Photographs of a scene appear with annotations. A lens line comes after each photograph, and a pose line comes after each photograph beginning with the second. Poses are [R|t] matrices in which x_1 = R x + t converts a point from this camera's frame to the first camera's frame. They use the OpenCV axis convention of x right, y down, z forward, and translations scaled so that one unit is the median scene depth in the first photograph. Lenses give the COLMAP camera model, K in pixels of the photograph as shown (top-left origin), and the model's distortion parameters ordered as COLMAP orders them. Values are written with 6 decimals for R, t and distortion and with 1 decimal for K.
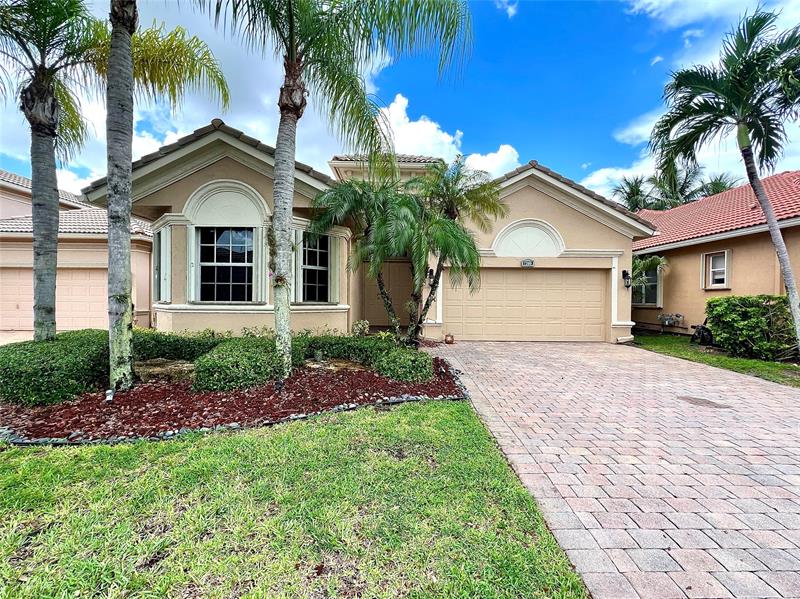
lens RADIAL K [[317.7, 0, 437.6], [0, 317.7, 298.7], [0, 0, 1]] dist [0.000191, -0.000108]
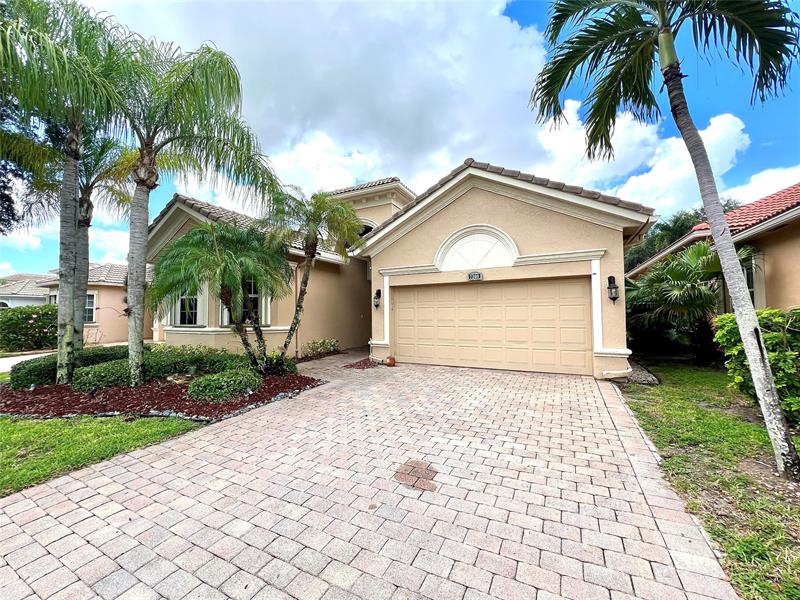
lens RADIAL K [[317.7, 0, 403.0], [0, 317.7, 299.2], [0, 0, 1]] dist [0.000191, -0.000108]
pose [[0.886888, -0.039779, -0.460269, 0.506545], [0.017049, 0.998426, -0.053437, -0.007943], [0.461670, 0.039546, 0.886170, 0.157332]]
